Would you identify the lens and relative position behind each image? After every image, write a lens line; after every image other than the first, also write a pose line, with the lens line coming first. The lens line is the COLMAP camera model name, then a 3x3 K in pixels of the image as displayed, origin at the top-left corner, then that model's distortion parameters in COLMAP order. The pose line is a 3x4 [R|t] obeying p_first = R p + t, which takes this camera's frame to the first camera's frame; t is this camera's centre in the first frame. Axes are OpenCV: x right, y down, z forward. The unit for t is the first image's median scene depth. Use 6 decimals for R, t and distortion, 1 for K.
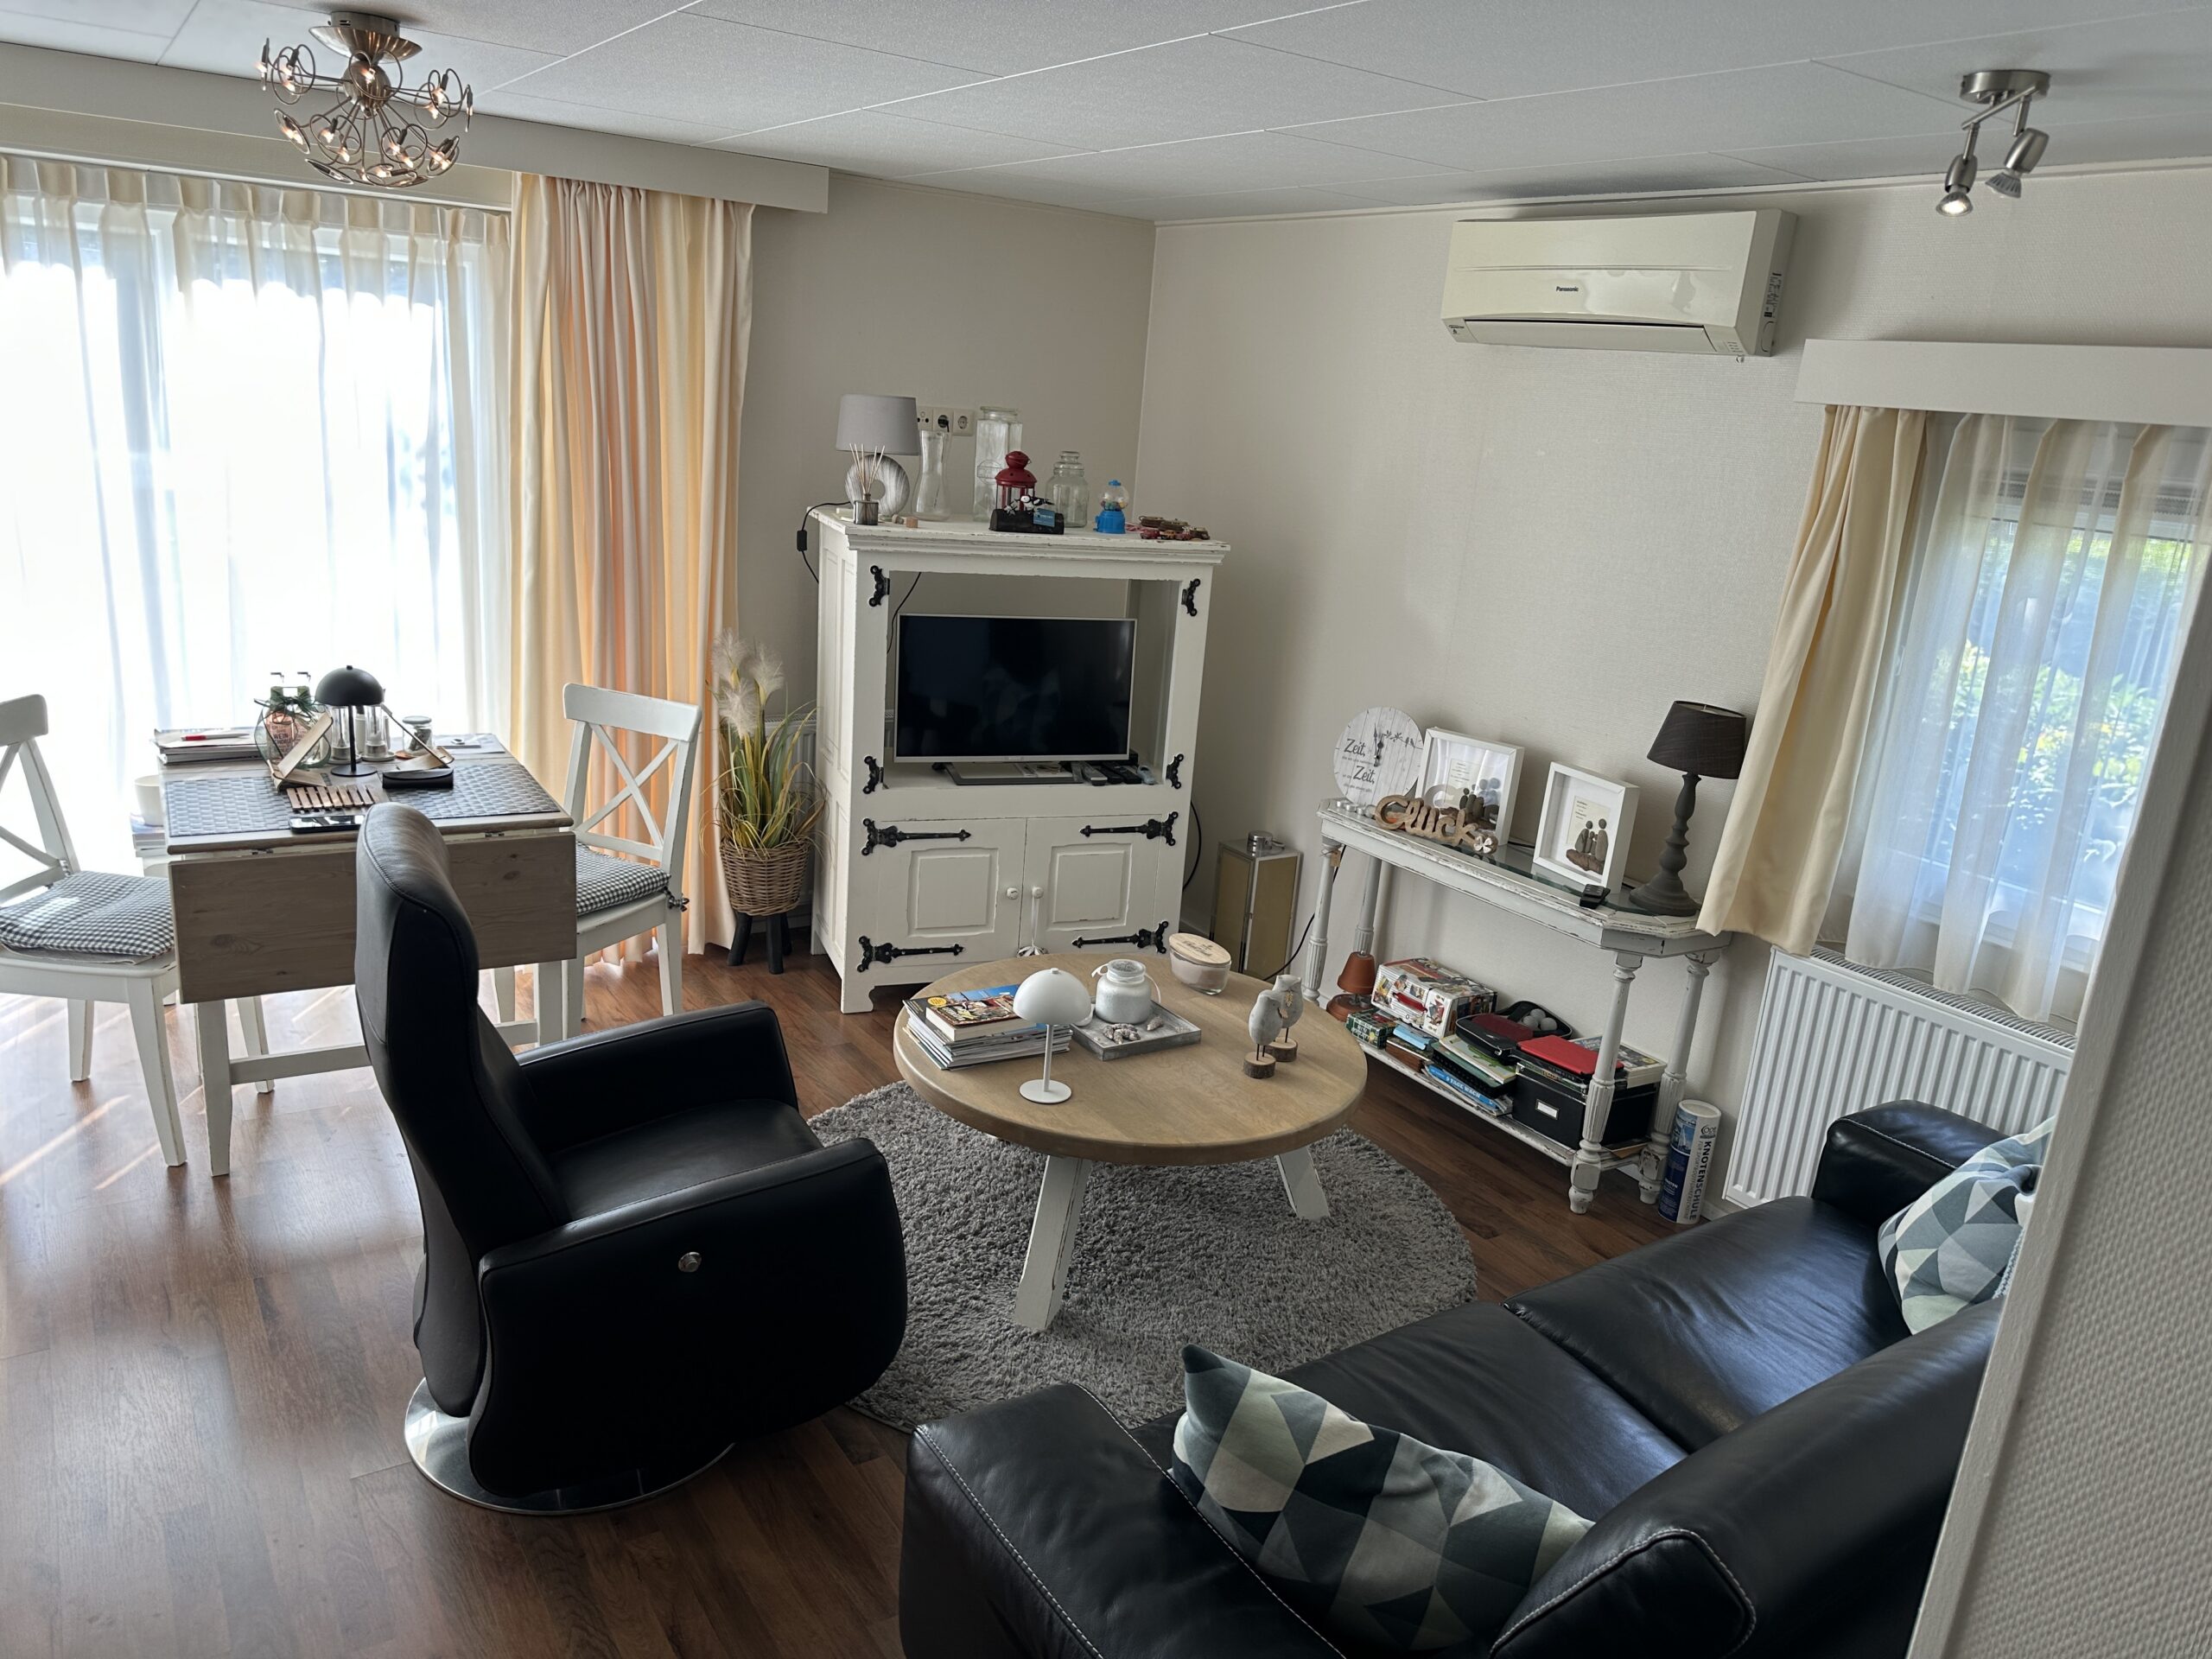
lens RADIAL K [[1534.3, 0, 1103.6], [0, 1534.3, 791.3], [0, 0, 1]] dist [-0.003272, -0.003664]
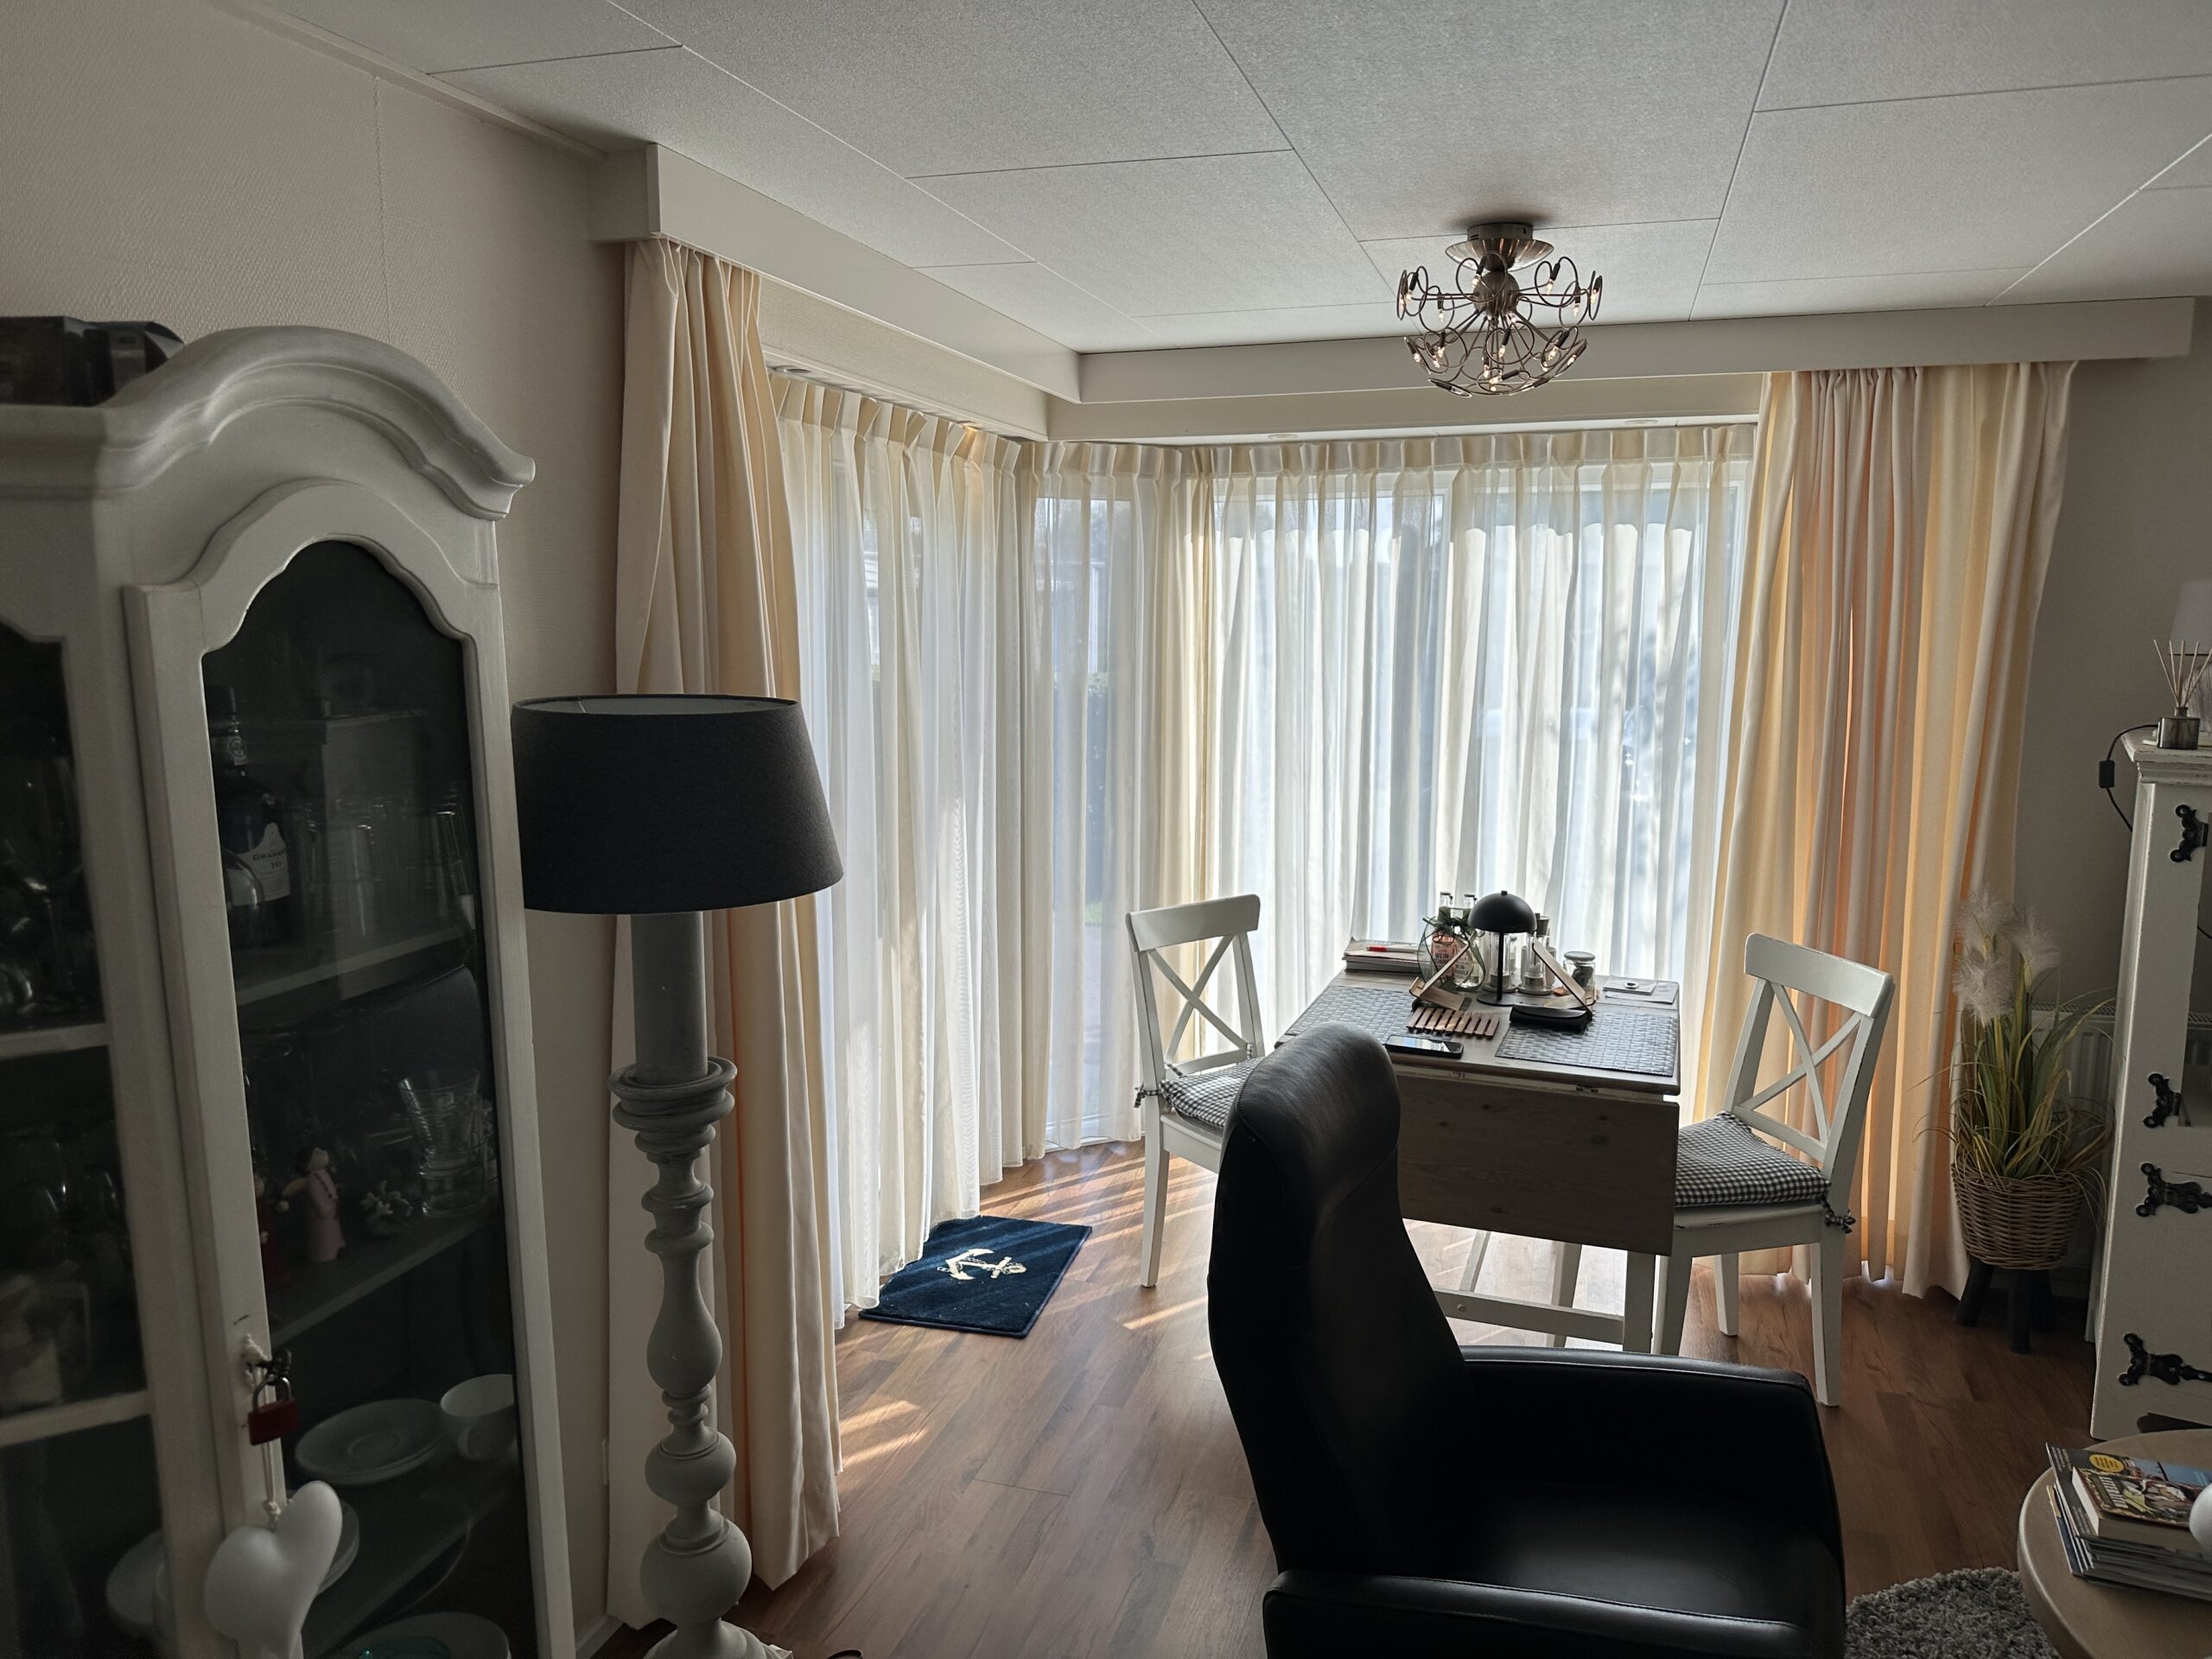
lens RADIAL K [[1534.3, 0, 1103.6], [0, 1534.3, 791.3], [0, 0, 1]] dist [-0.003272, -0.003664]
pose [[0.619945, 0.015482, -0.784493, 0.095096], [-0.147998, 0.984167, -0.097532, -0.010617], [0.770562, 0.176568, 0.612420, 0.179713]]
